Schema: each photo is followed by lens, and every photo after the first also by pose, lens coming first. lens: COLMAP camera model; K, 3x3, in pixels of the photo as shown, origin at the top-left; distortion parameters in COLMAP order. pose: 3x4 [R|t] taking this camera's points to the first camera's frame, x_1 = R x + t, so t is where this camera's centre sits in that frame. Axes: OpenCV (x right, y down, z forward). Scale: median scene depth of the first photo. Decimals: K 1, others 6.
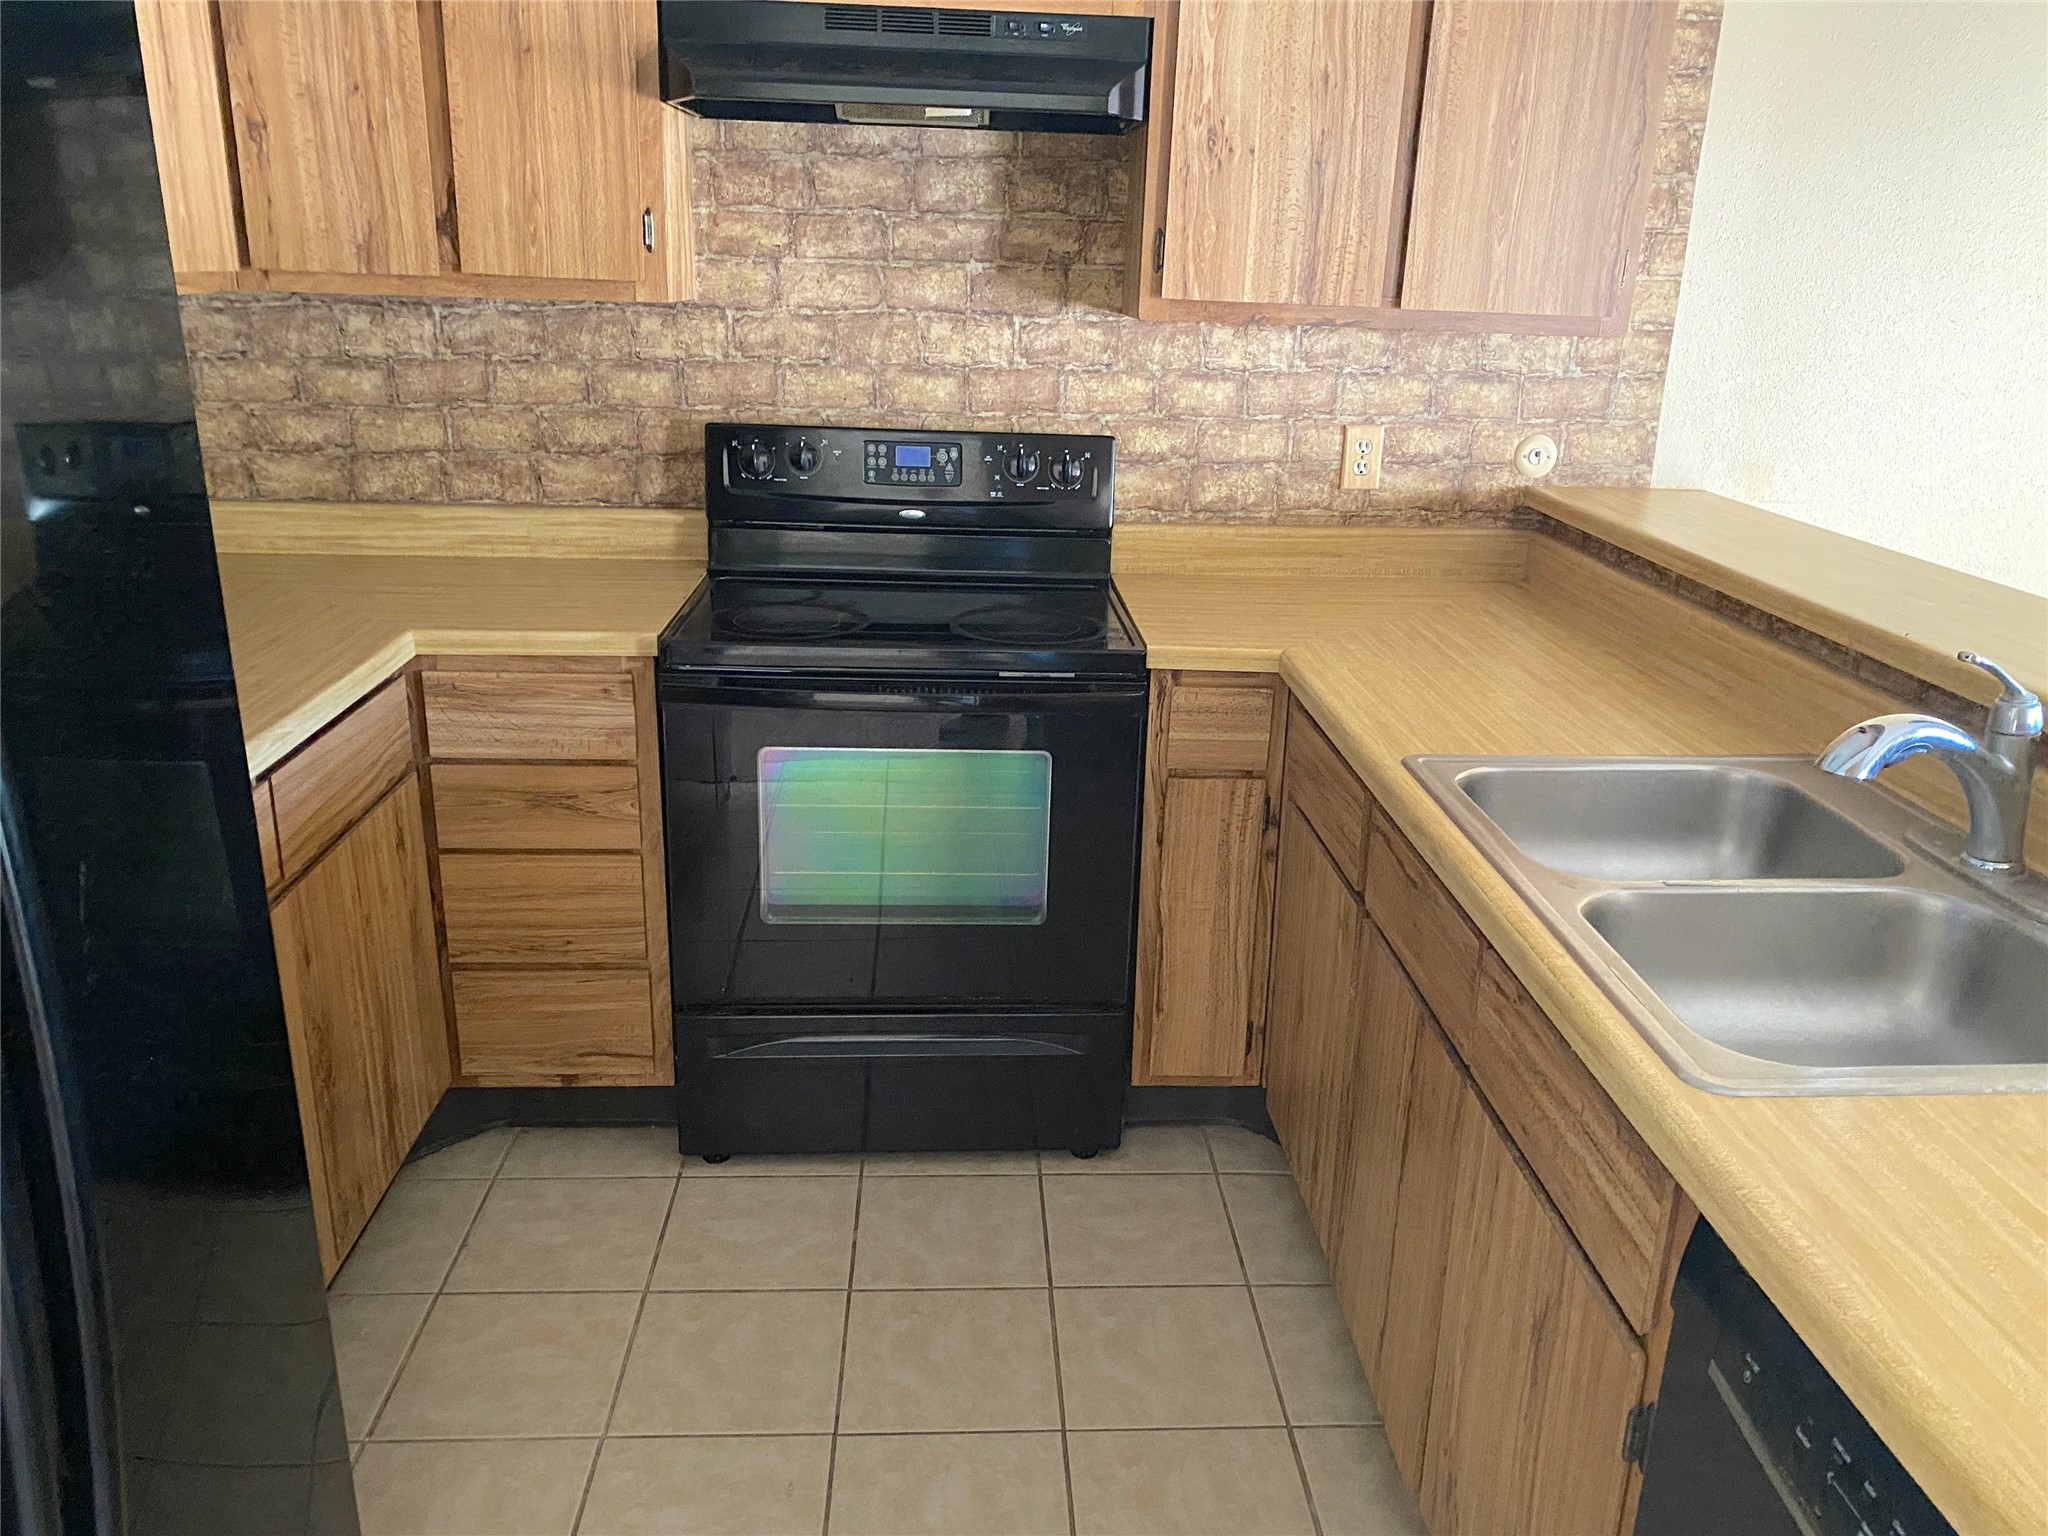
lens RADIAL K [[1553.4, 0, 1037.4], [0, 1553.4, 790.7], [0, 0, 1]] dist [0.107385, -0.213284]
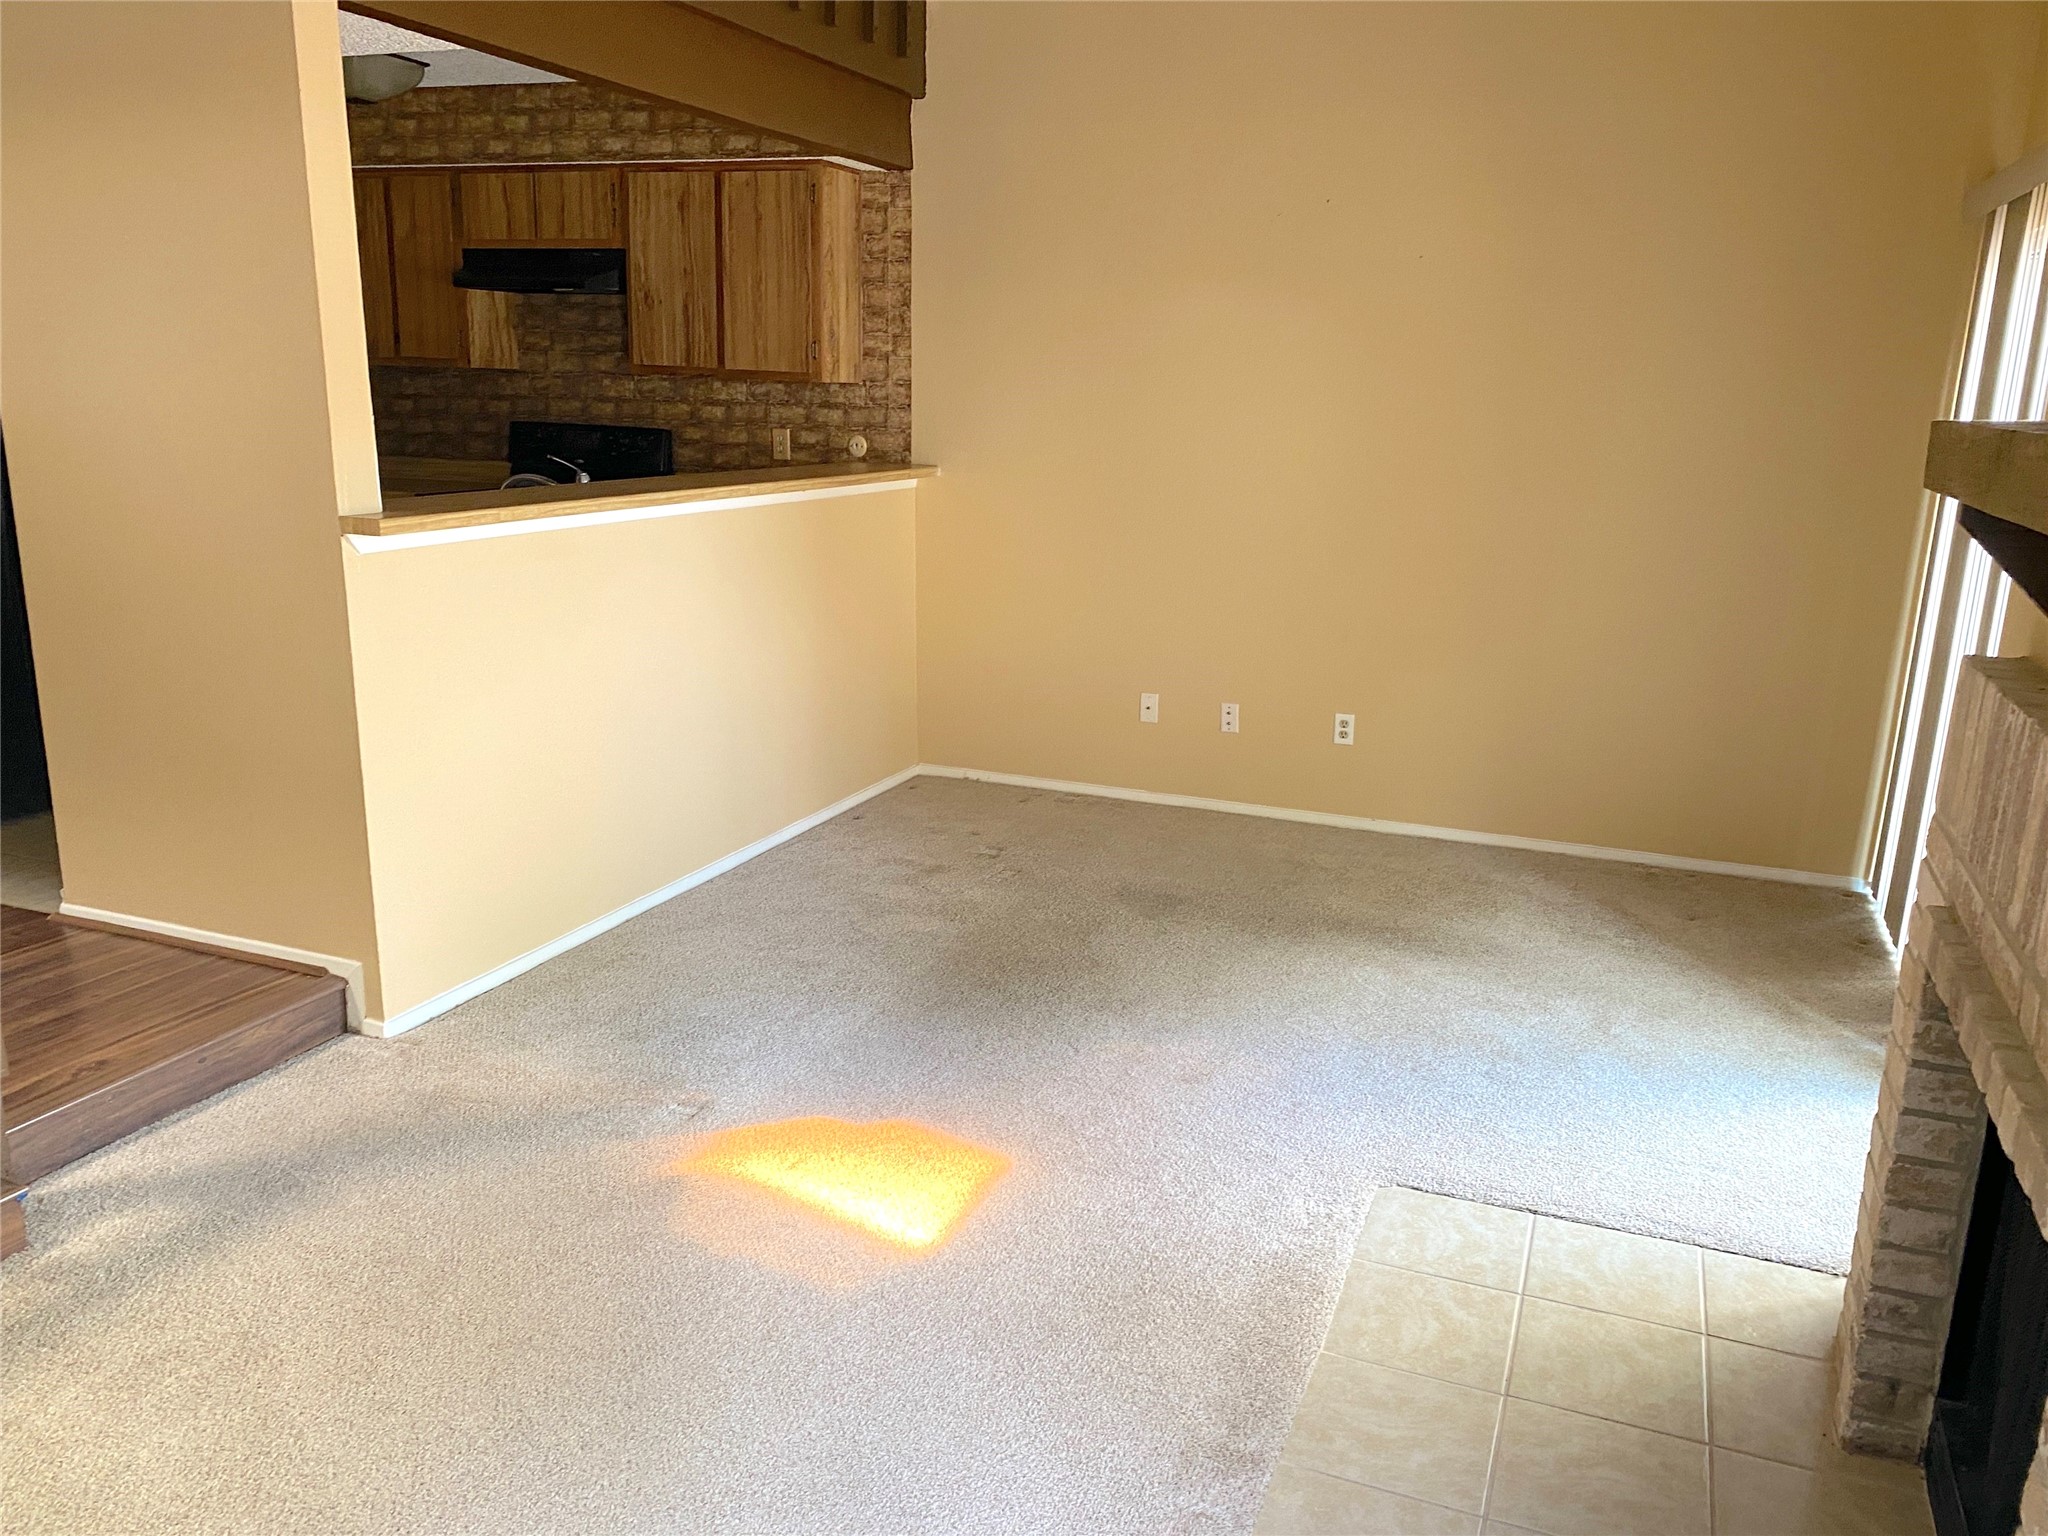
lens RADIAL K [[1553.4, 0, 1037.4], [0, 1553.4, 790.7], [0, 0, 1]] dist [0.107385, -0.213284]
pose [[0.908019, 0.099287, -0.406994, 1.455768], [-0.132927, 0.989590, -0.055153, 0.320820], [0.397282, 0.104180, 0.911764, -0.727174]]
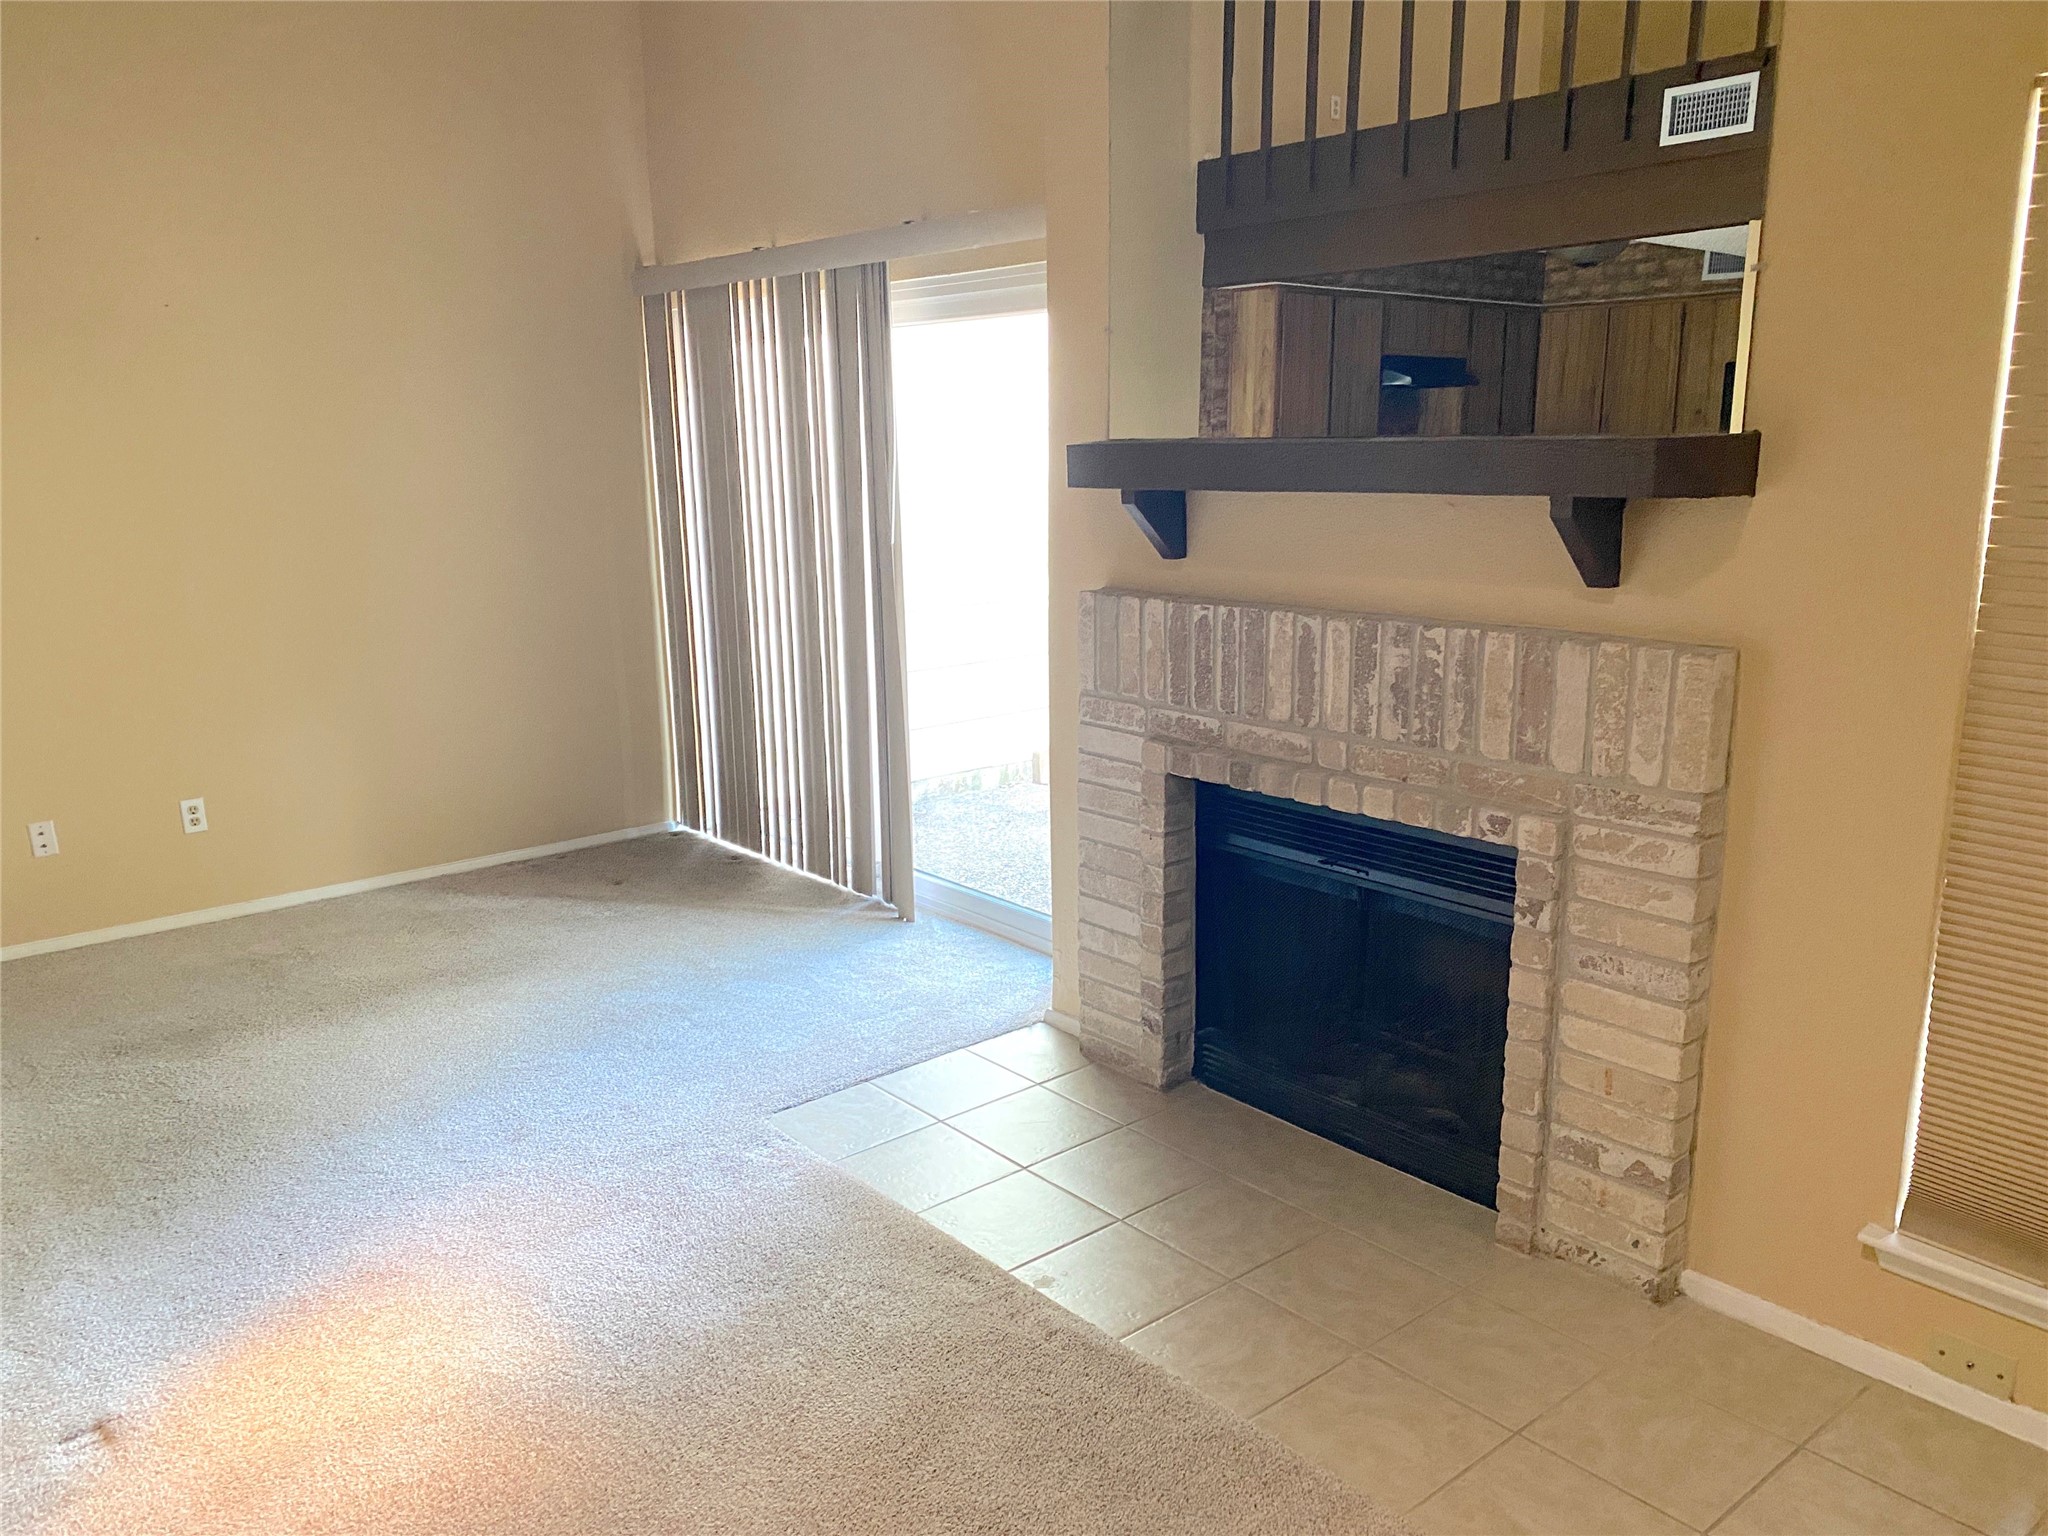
lens RADIAL K [[1553.4, 0, 1037.4], [0, 1553.4, 790.7], [0, 0, 1]] dist [0.107385, -0.213284]
pose [[0.798230, -0.182772, 0.573954, 0.752698], [0.235865, 0.971607, -0.018629, 0.318340], [-0.554254, 0.150246, 0.818675, -0.807985]]
